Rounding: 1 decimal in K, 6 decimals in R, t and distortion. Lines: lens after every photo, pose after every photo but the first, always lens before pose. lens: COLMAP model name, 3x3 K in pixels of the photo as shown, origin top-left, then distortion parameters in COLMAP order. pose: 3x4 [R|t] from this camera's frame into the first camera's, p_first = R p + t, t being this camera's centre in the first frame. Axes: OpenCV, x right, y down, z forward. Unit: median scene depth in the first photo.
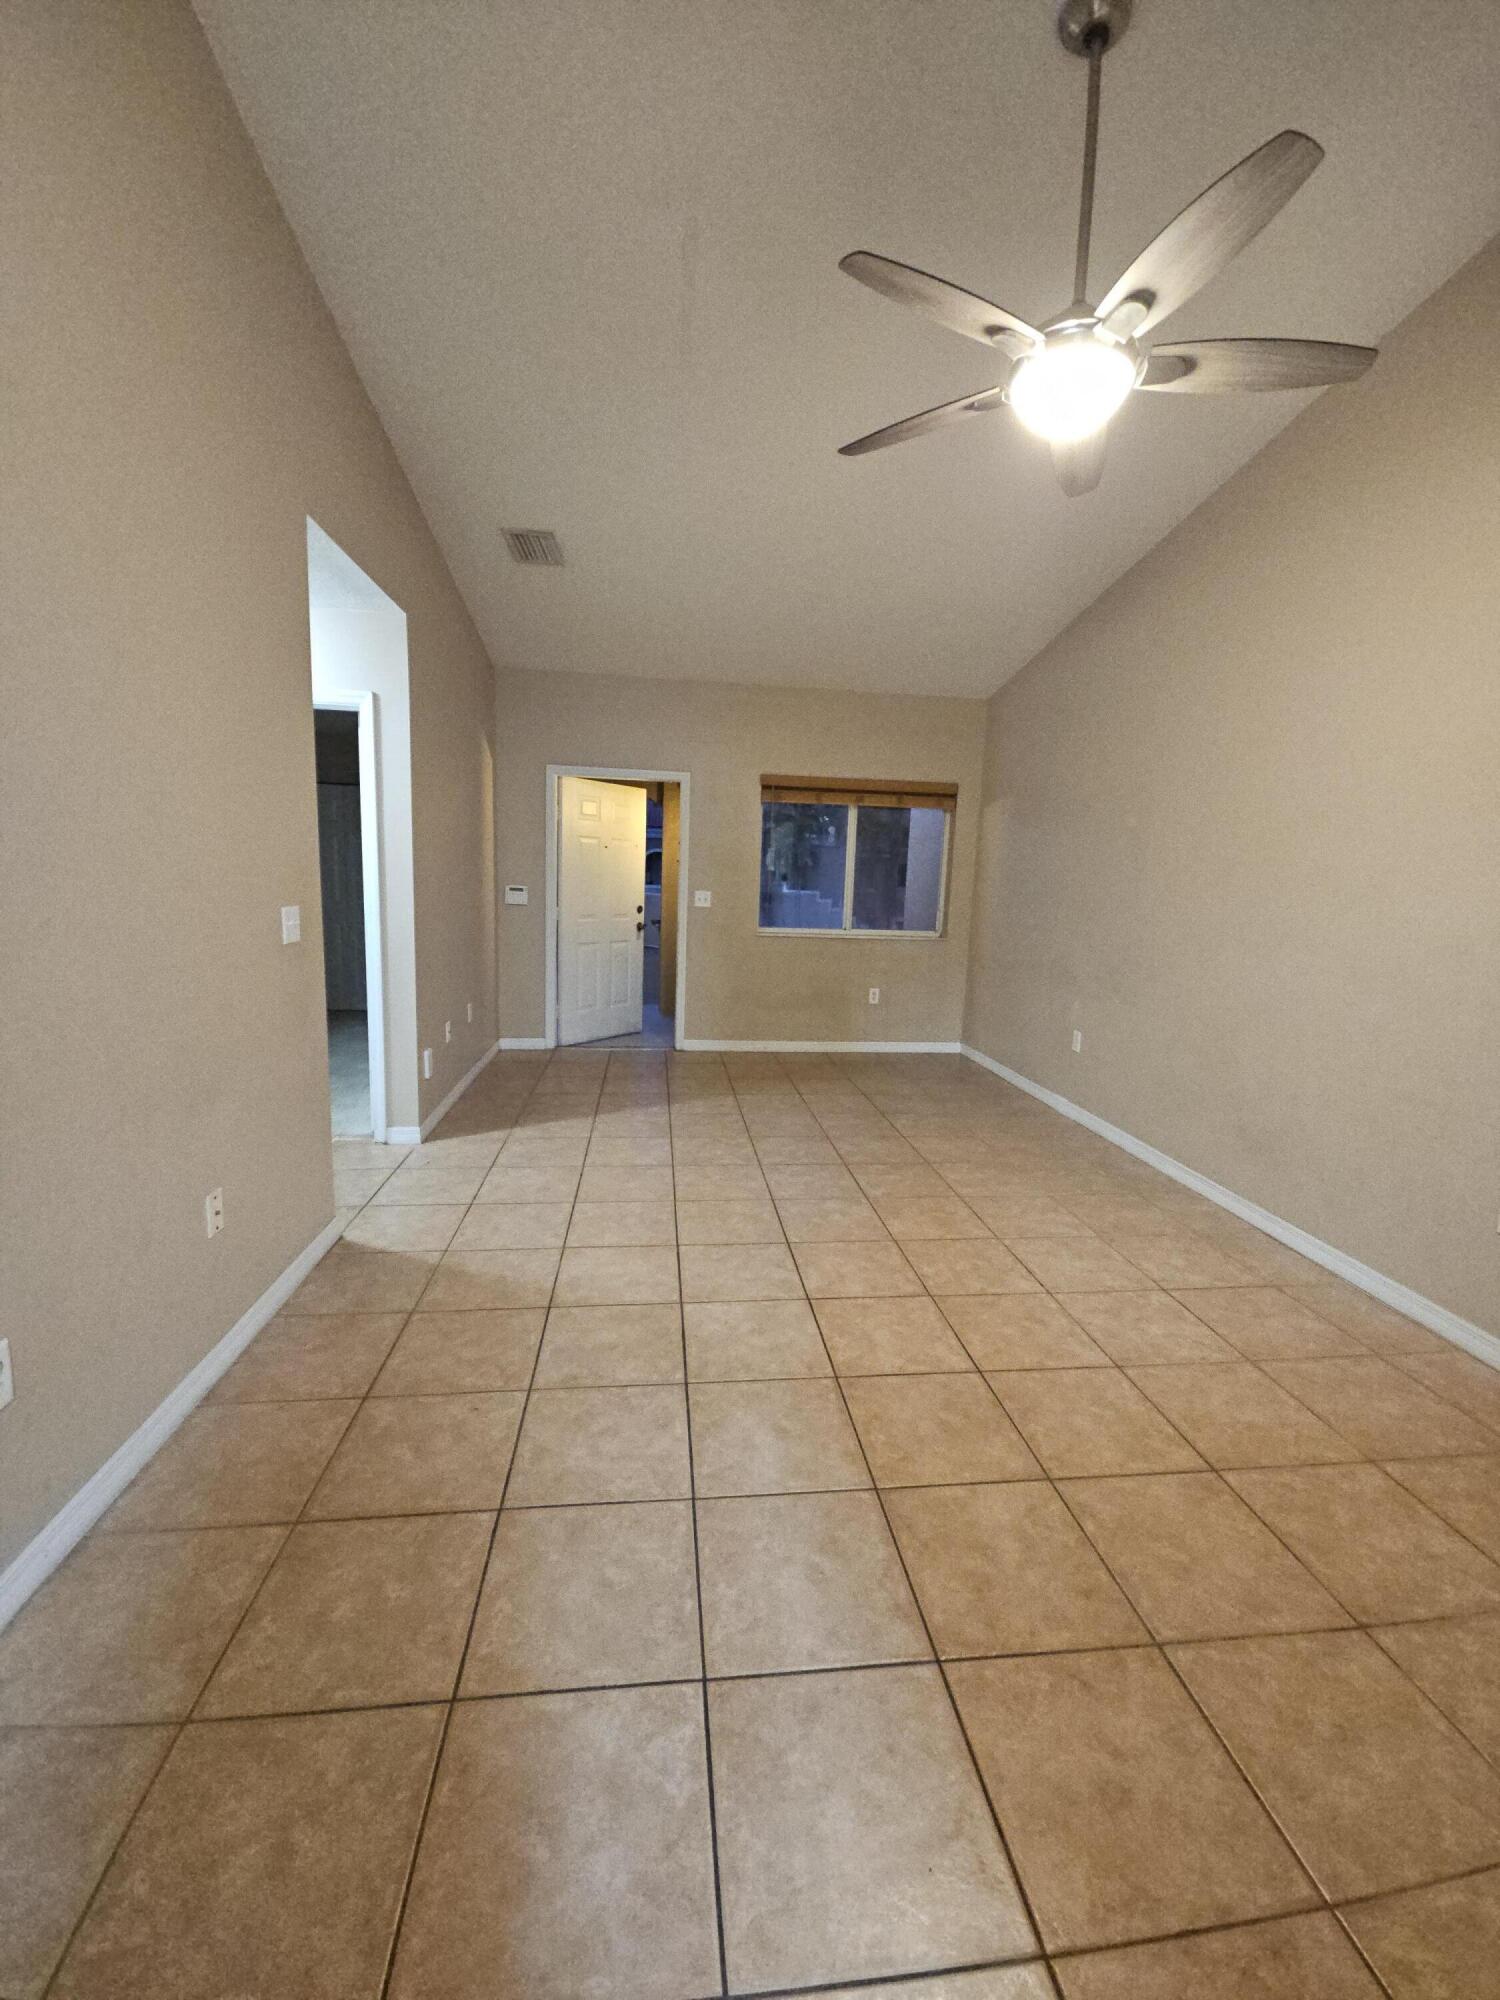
lens RADIAL K [[802.1, 0, 751.6], [0, 802.1, 995.9], [0, 0, 1]] dist [-0.000135, -0.000005]
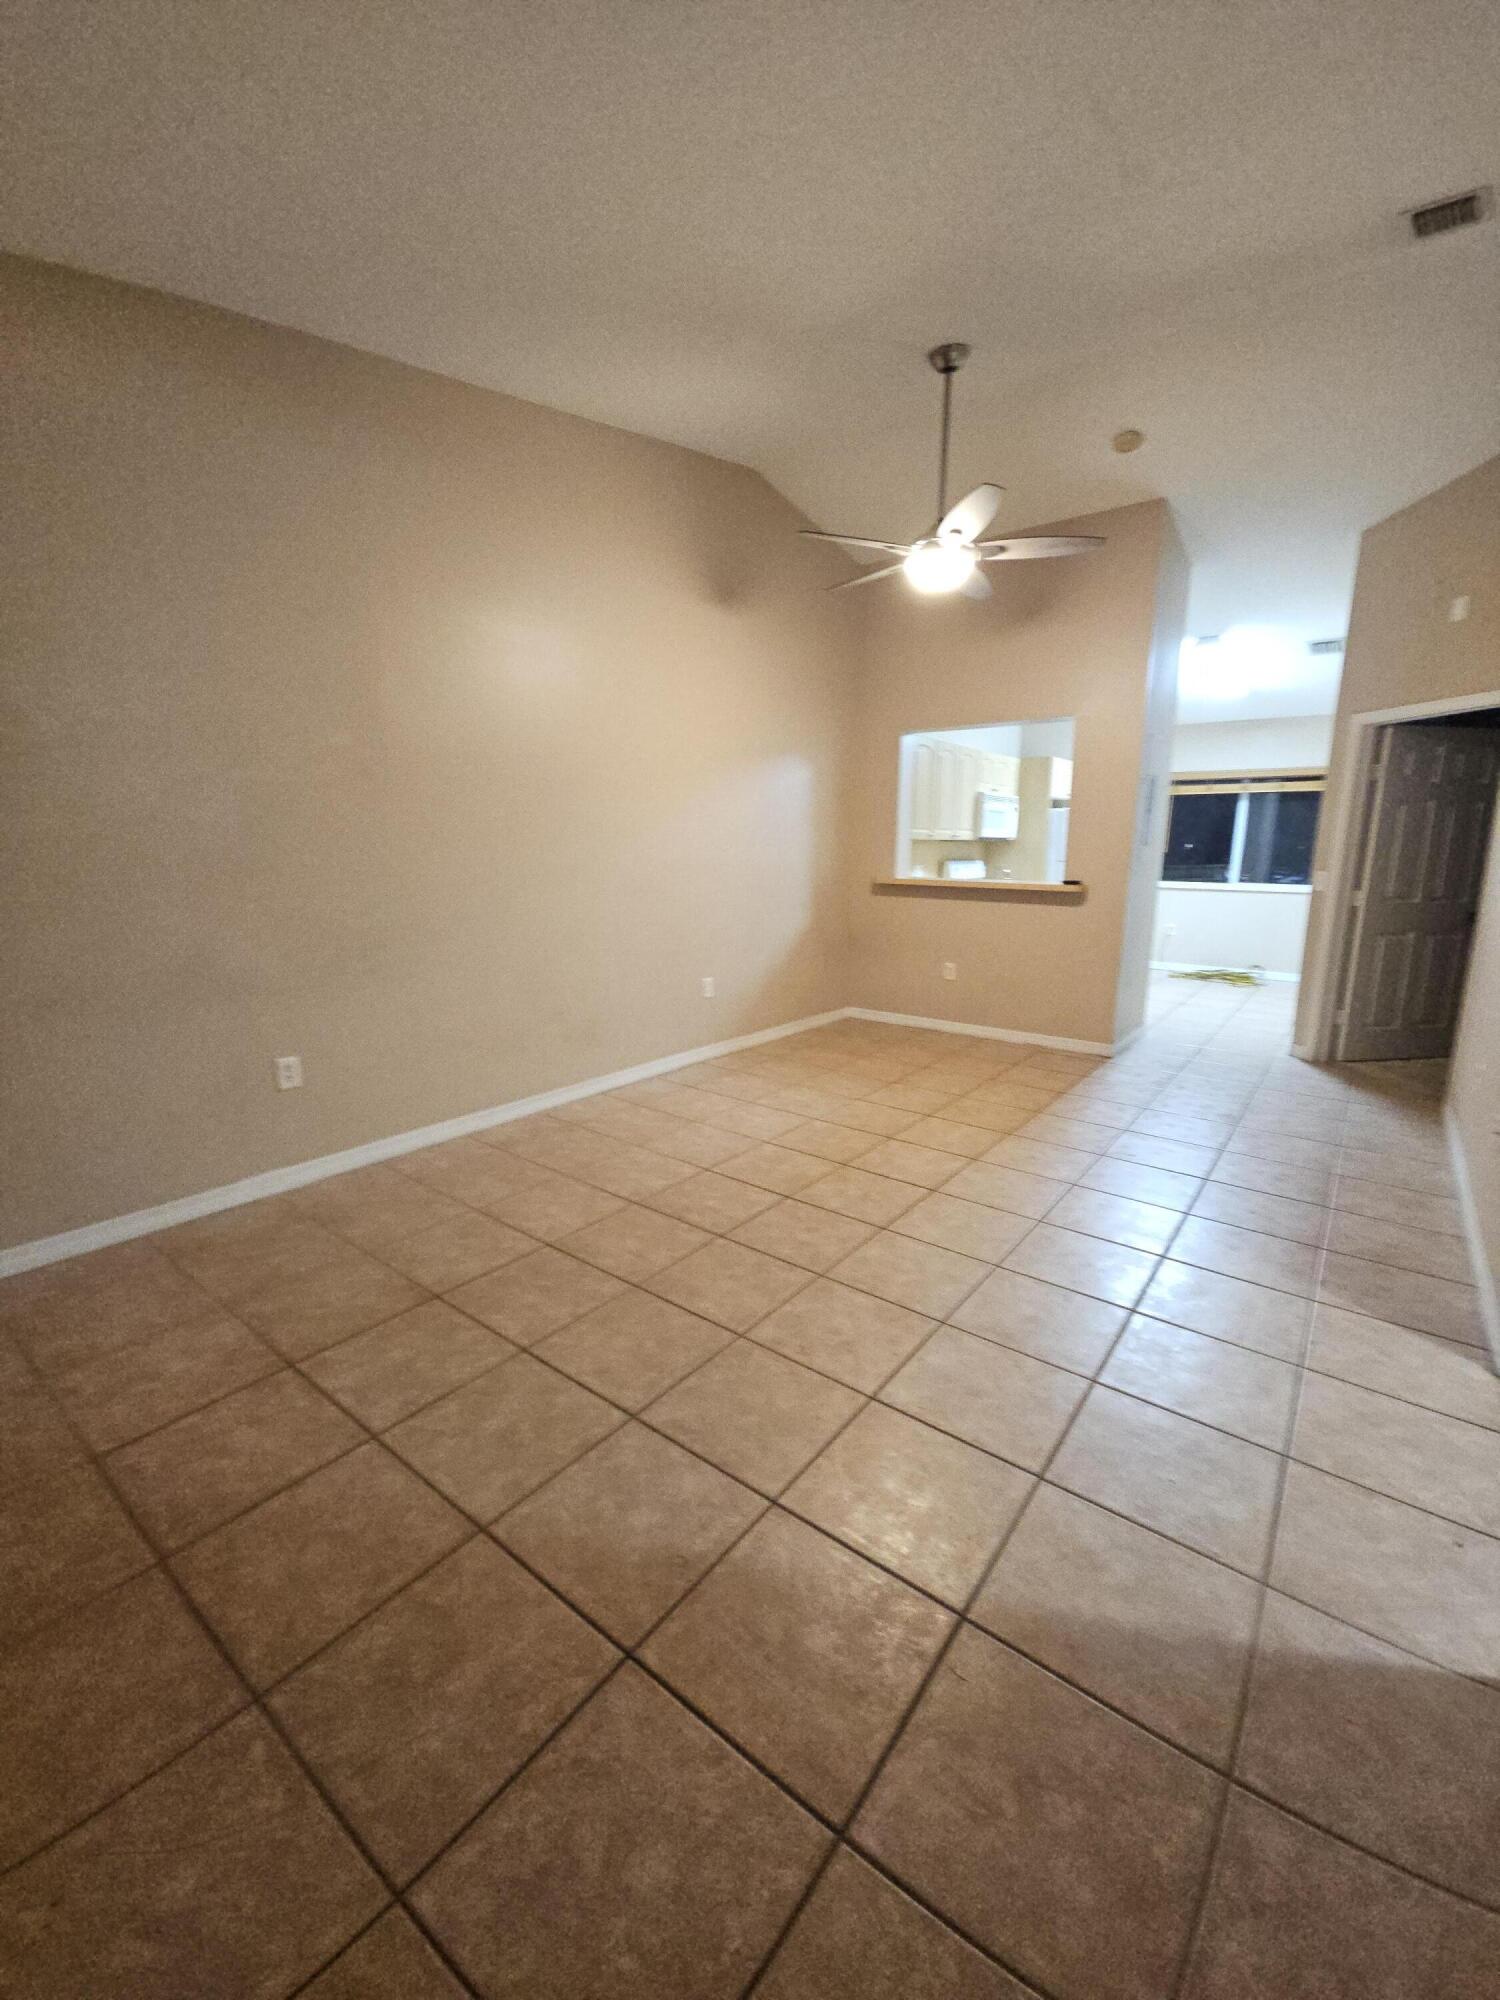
lens RADIAL K [[810.8, 0, 759.7], [0, 810.8, 1003.5], [0, 0, 1]] dist [0.002019, 0.000112]
pose [[-0.718391, -0.174008, 0.673525, -0.438722], [0.070210, 0.945129, 0.319065, -0.261764], [-0.692088, 0.276502, -0.666754, 1.705397]]
